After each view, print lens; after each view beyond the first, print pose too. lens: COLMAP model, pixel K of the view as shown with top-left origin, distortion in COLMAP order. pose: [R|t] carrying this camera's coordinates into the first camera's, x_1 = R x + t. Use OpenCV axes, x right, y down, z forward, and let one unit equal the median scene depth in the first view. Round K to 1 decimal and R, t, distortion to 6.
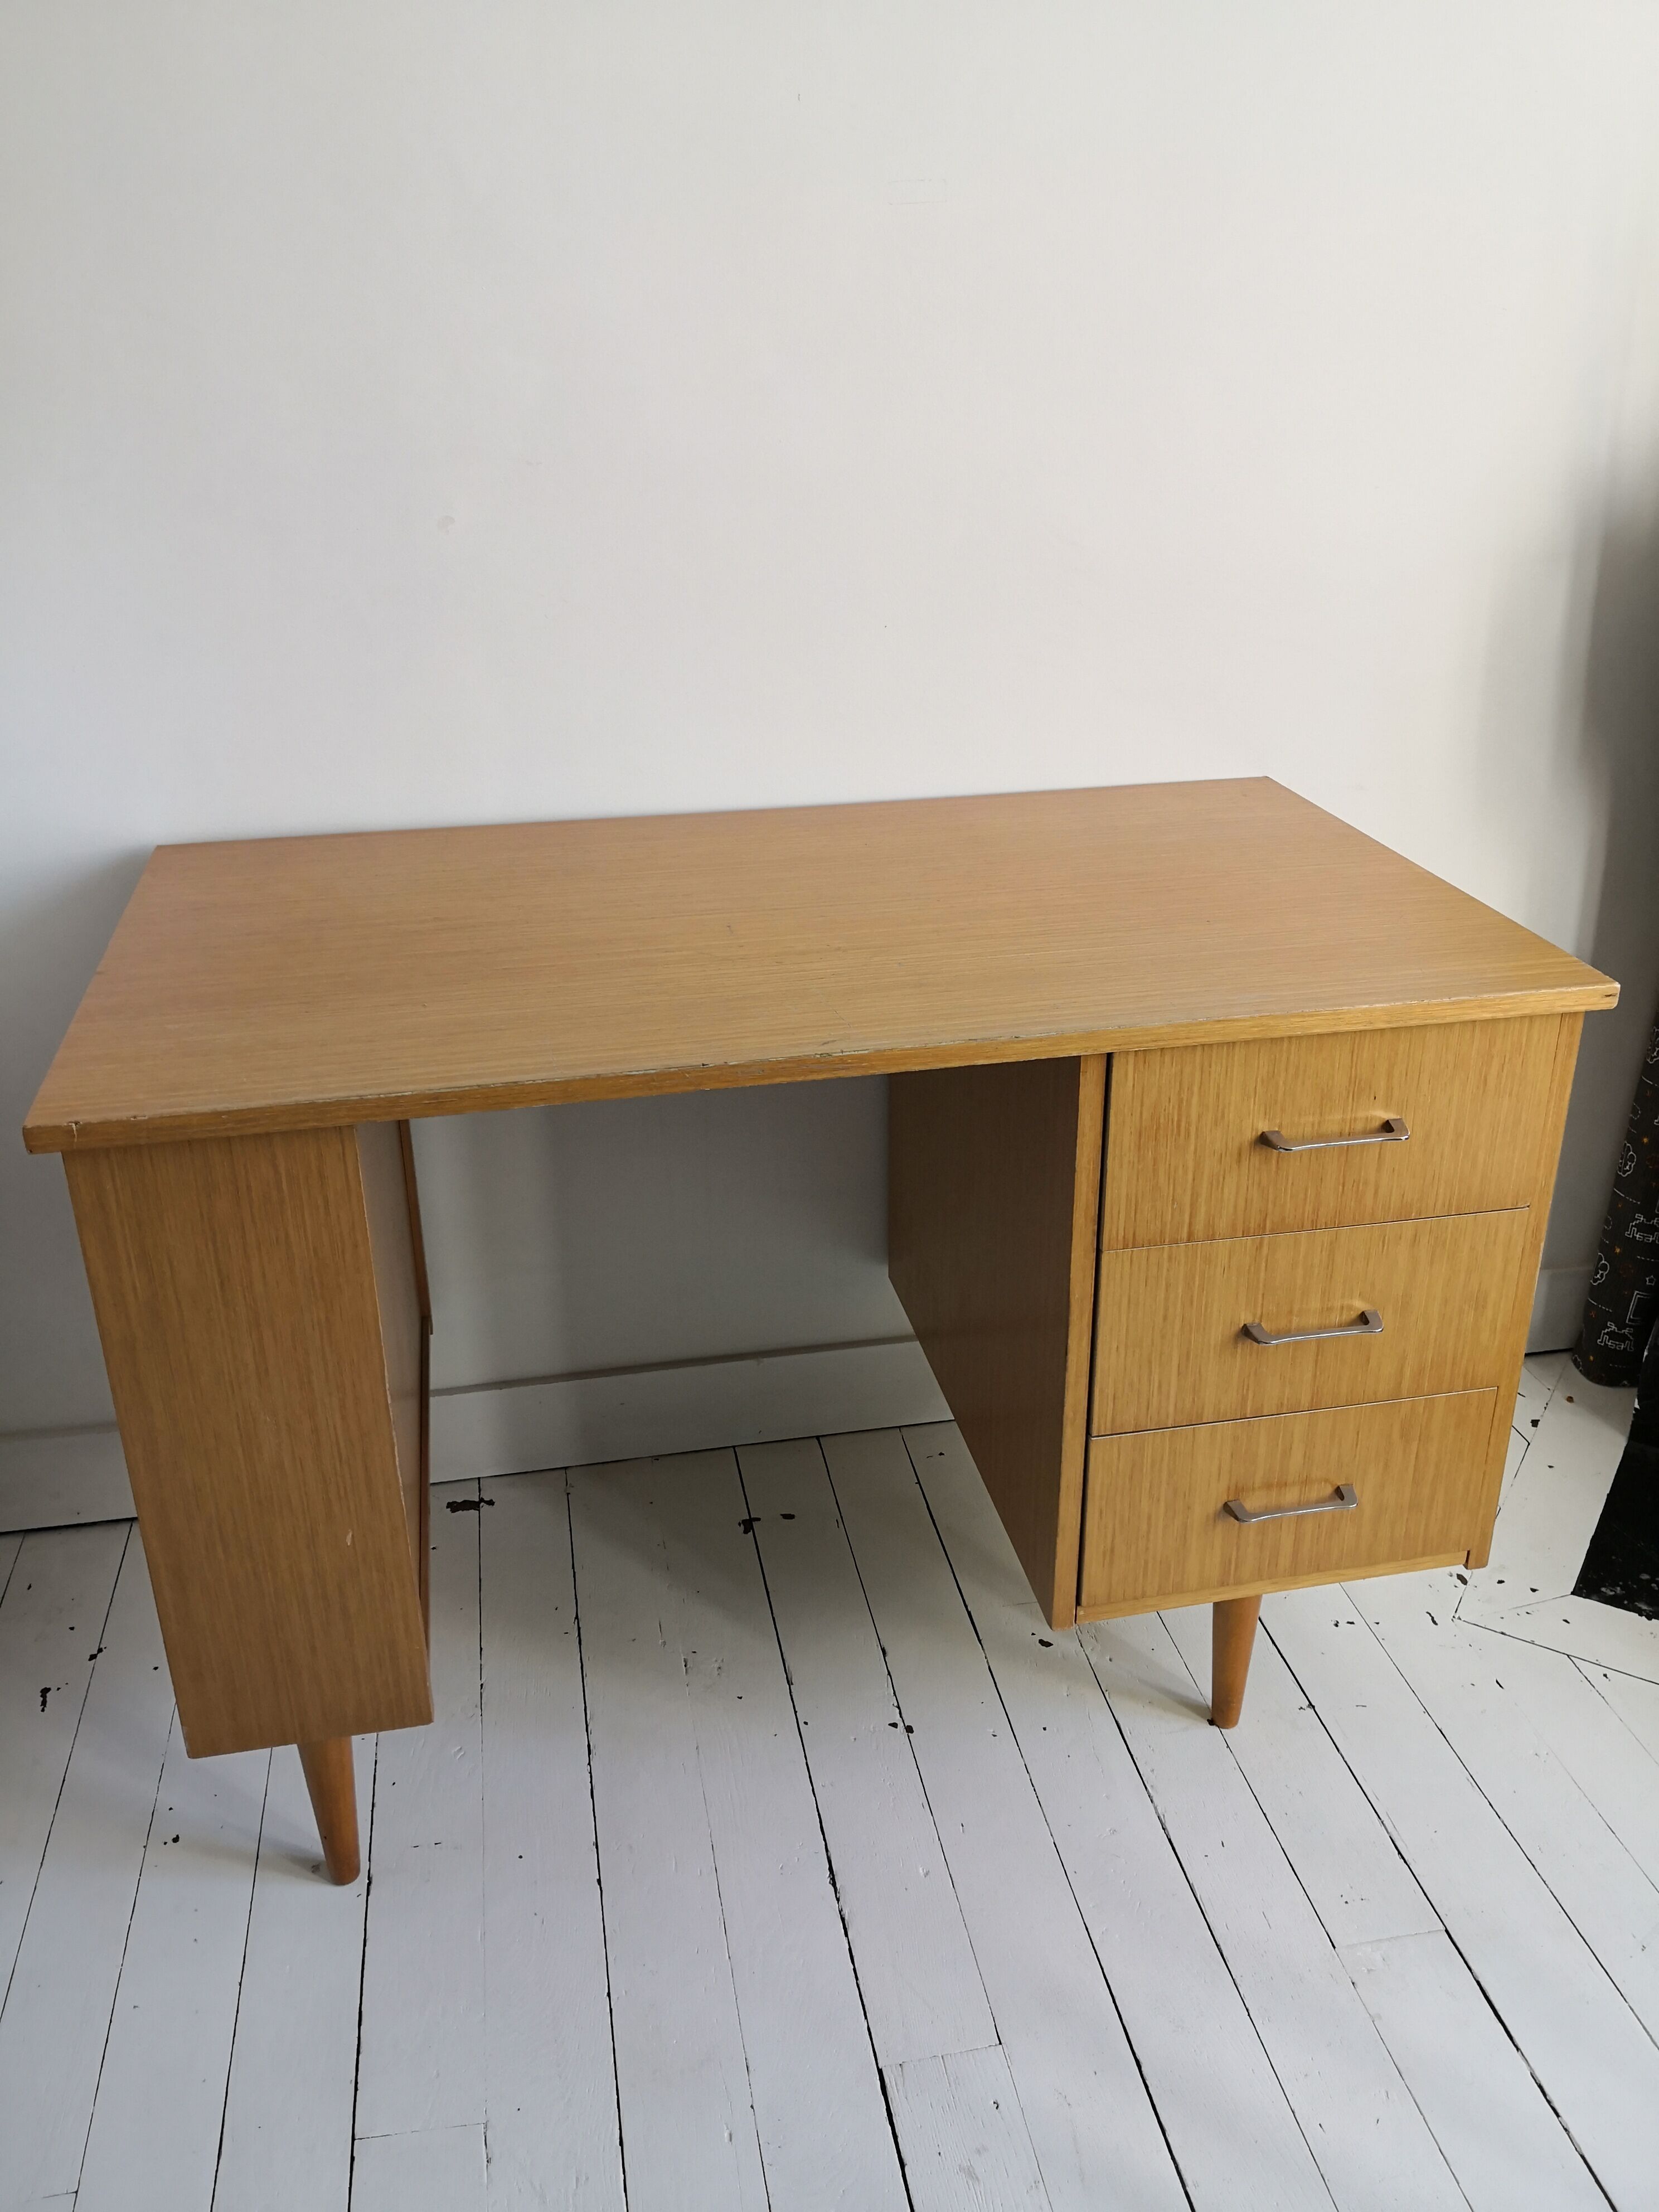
lens RADIAL K [[1802.6, 0, 822.2], [0, 1802.6, 1097.8], [0, 0, 1]] dist [0.080792, -0.275968]
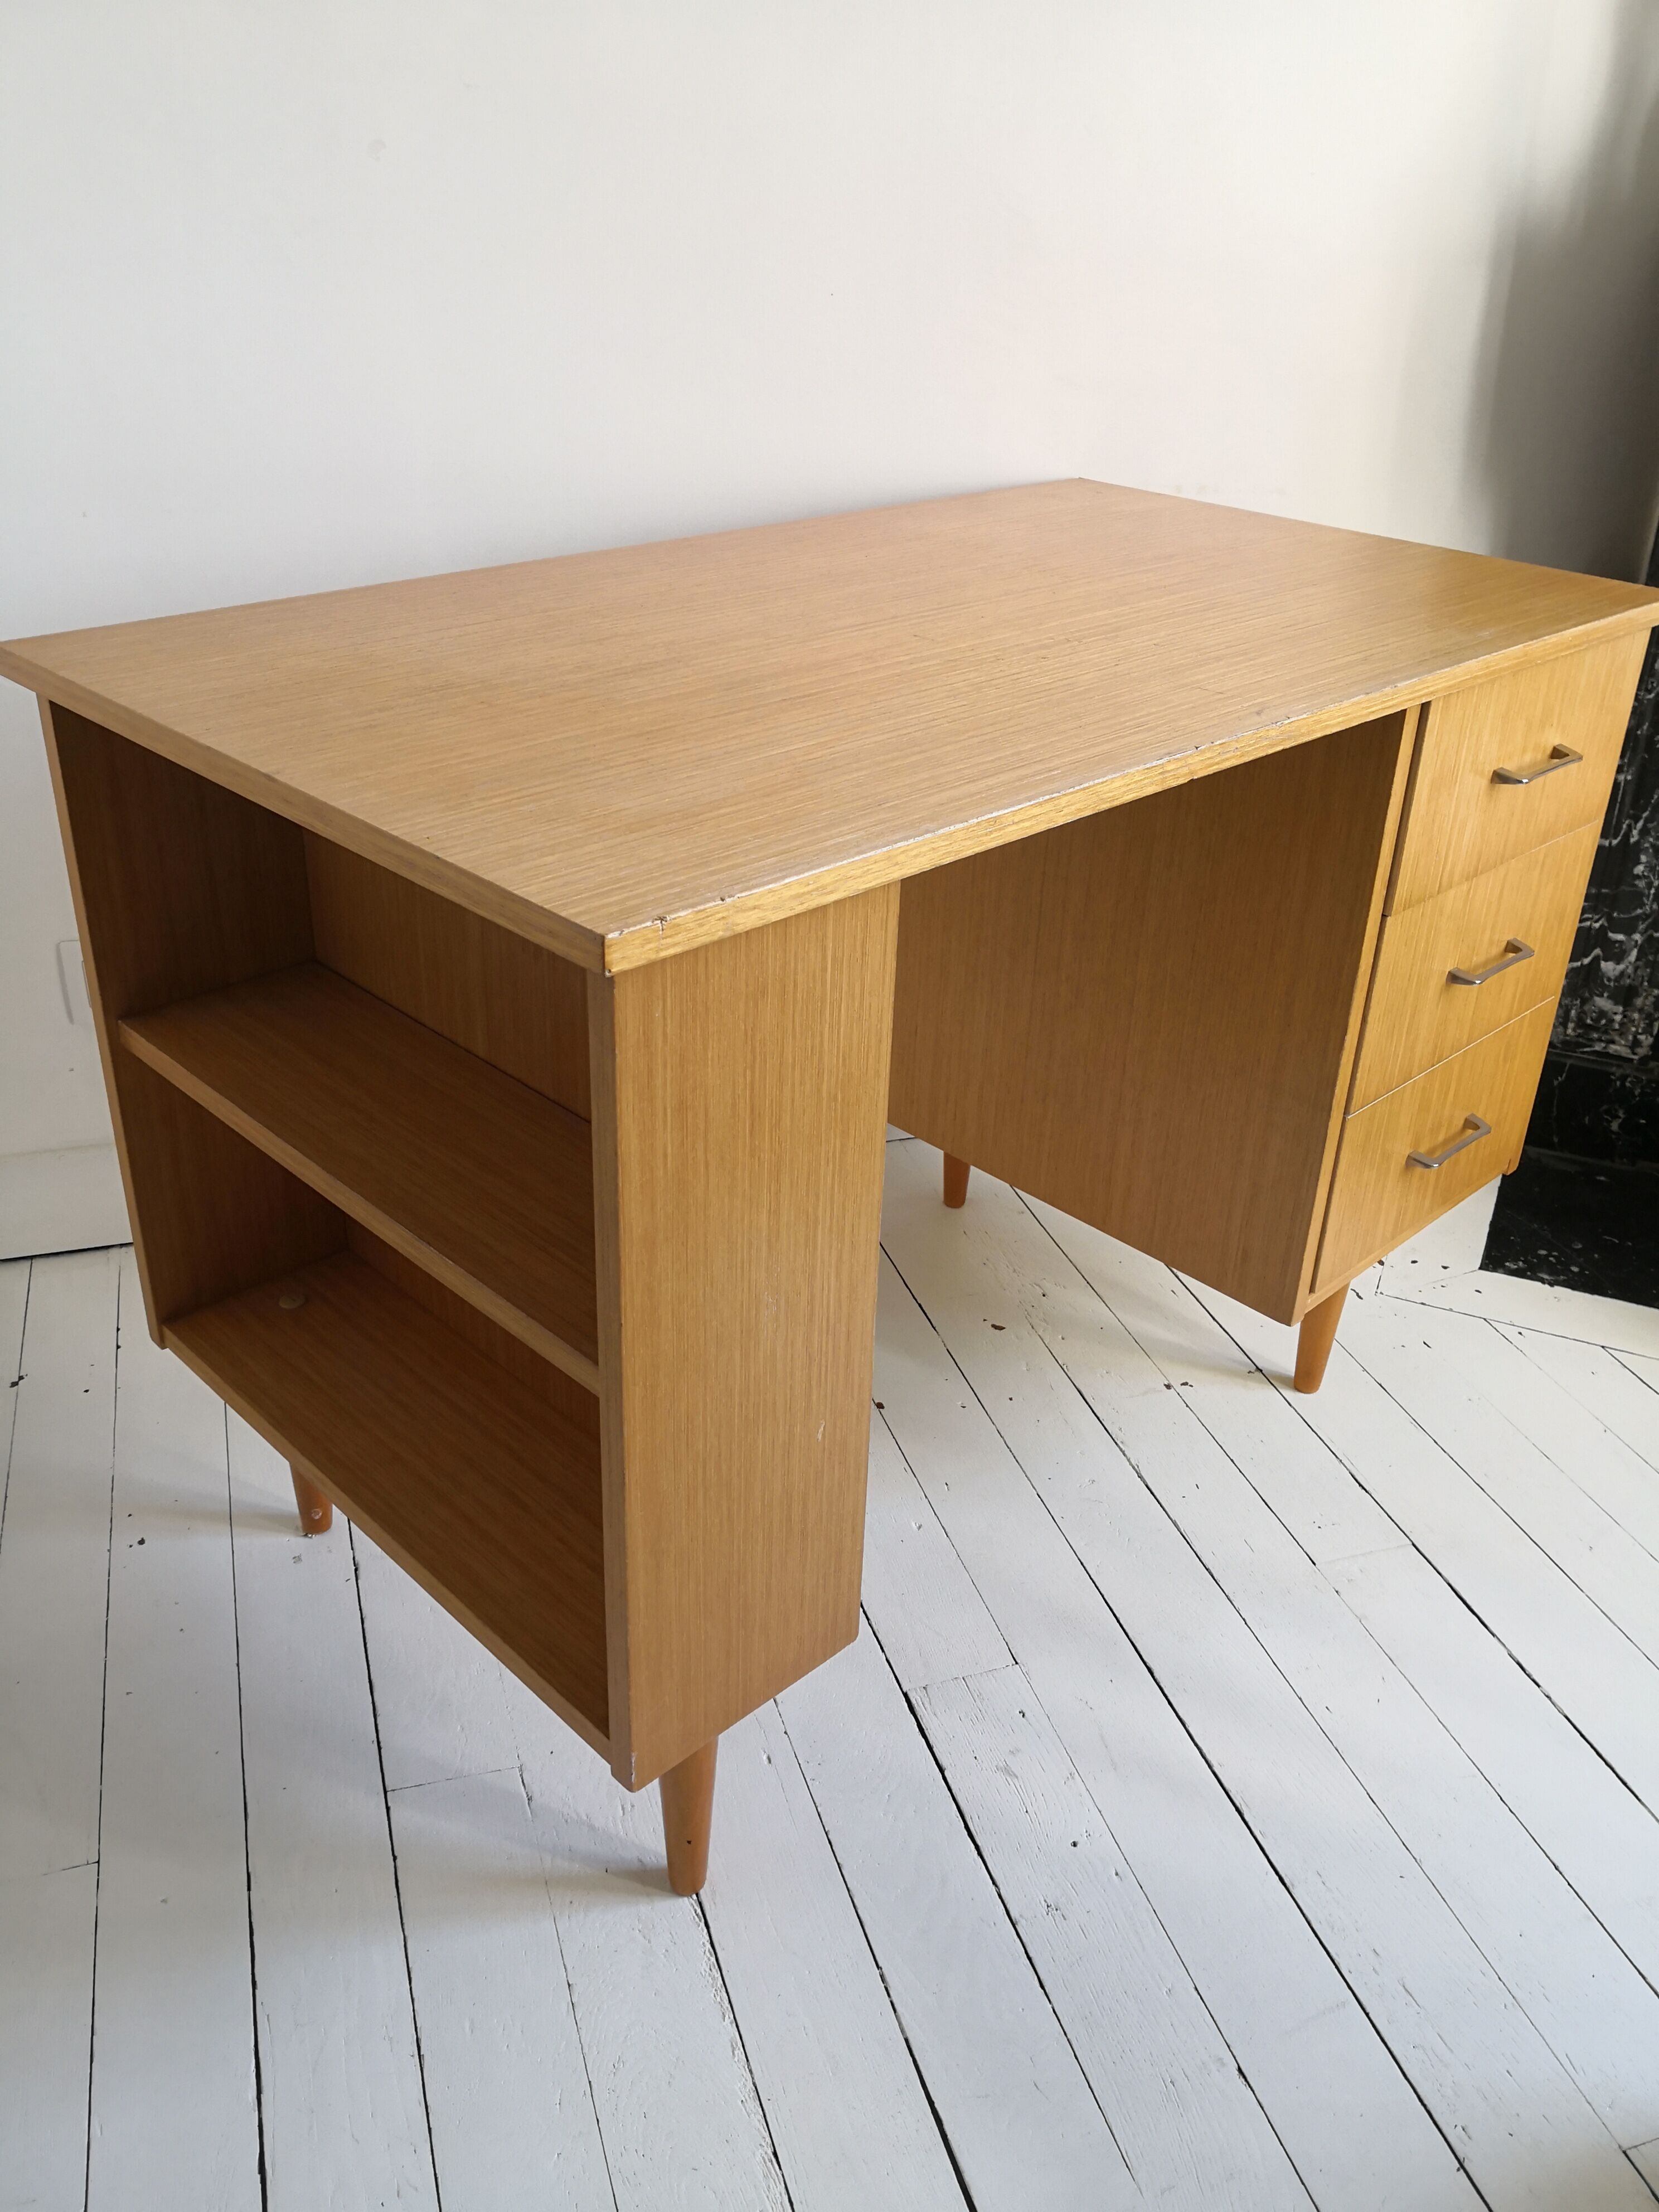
lens RADIAL K [[1793.1, 0, 817.5], [0, 1793.1, 1104.7], [0, 0, 1]] dist [0.000031, -0.000634]
pose [[0.837267, -0.223186, 0.499171, -0.612582], [0.188364, 0.974755, 0.119880, 0.010465], [-0.513325, -0.006346, 0.858171, 0.327340]]
